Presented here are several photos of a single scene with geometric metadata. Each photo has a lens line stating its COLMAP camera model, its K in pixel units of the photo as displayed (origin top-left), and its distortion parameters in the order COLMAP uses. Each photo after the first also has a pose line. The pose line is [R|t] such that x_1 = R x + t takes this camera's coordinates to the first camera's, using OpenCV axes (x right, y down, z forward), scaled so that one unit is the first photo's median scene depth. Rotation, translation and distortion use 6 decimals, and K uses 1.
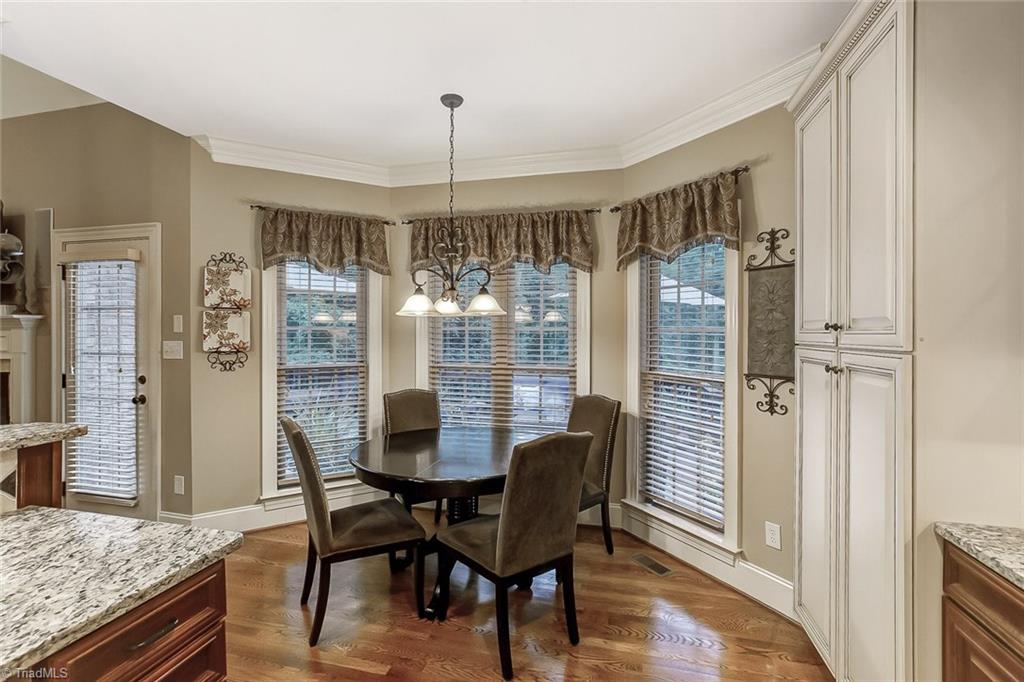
lens RADIAL K [[469.5, 0, 517.3], [0, 469.5, 335.5], [0, 0, 1]] dist [-0.031194, 0.011753]
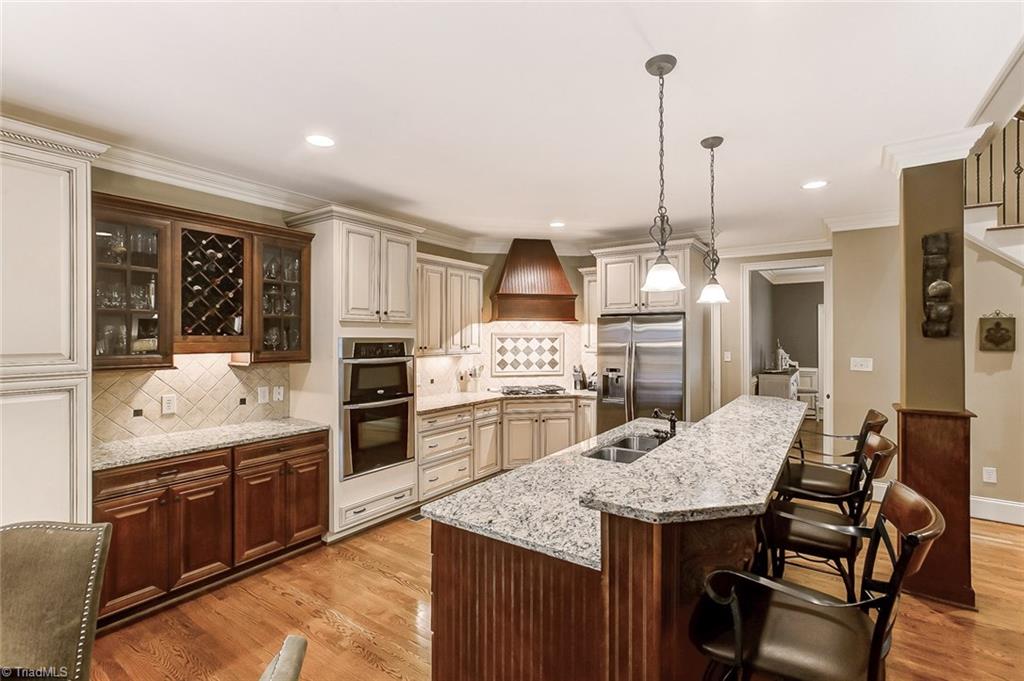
lens RADIAL K [[469.5, 0, 517.3], [0, 469.5, 335.0], [0, 0, 1]] dist [-0.031194, 0.011753]
pose [[-0.936454, 0.001686, 0.350785, -1.684265], [0.002545, 0.999995, 0.001989, -0.147033], [-0.350780, 0.002755, -0.936454, 2.742208]]
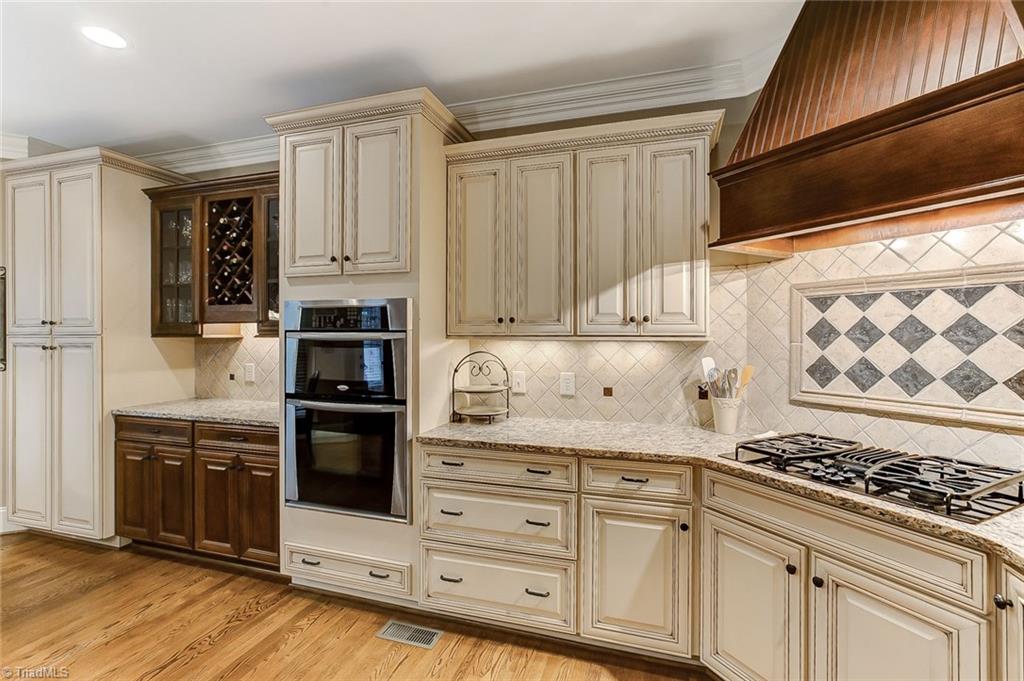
lens RADIAL K [[469.5, 0, 517.3], [0, 469.5, 335.0], [0, 0, 1]] dist [-0.031194, 0.011753]
pose [[0.066285, 0.001275, 0.997800, -1.581037], [0.005100, 0.999986, -0.001617, 0.065031], [-0.997788, 0.005196, 0.066277, -1.476901]]
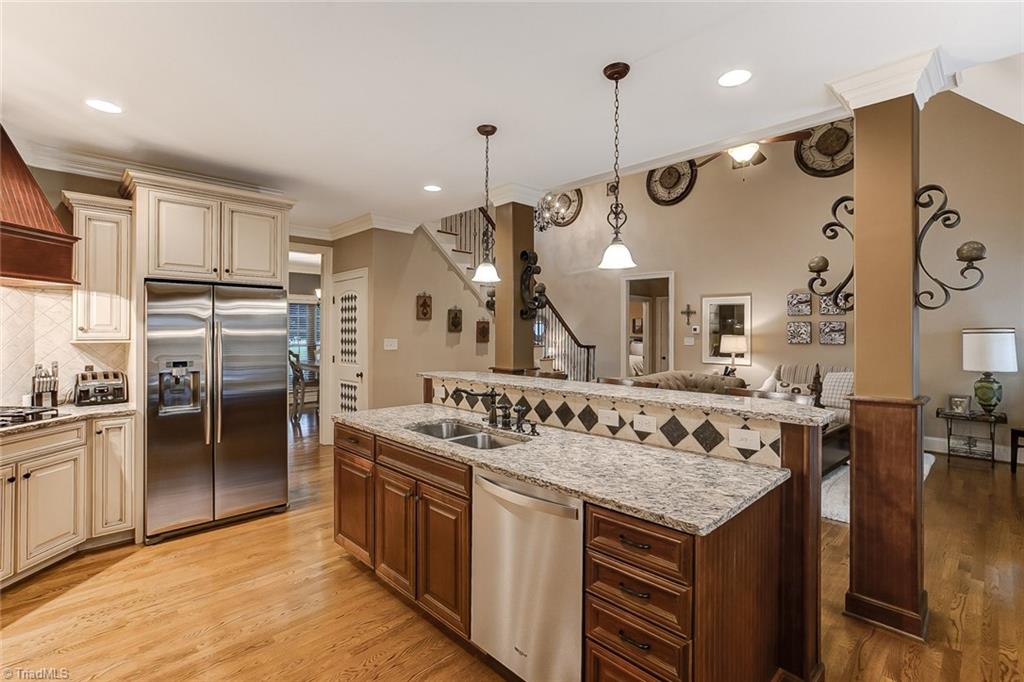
lens RADIAL K [[469.5, 0, 517.3], [0, 469.5, 335.5], [0, 0, 1]] dist [-0.031194, 0.011753]
pose [[-0.530415, 0.007100, -0.847708, 0.664622], [-0.009211, 0.999858, 0.014138, -0.031604], [0.847688, 0.015307, -0.530274, 1.445914]]
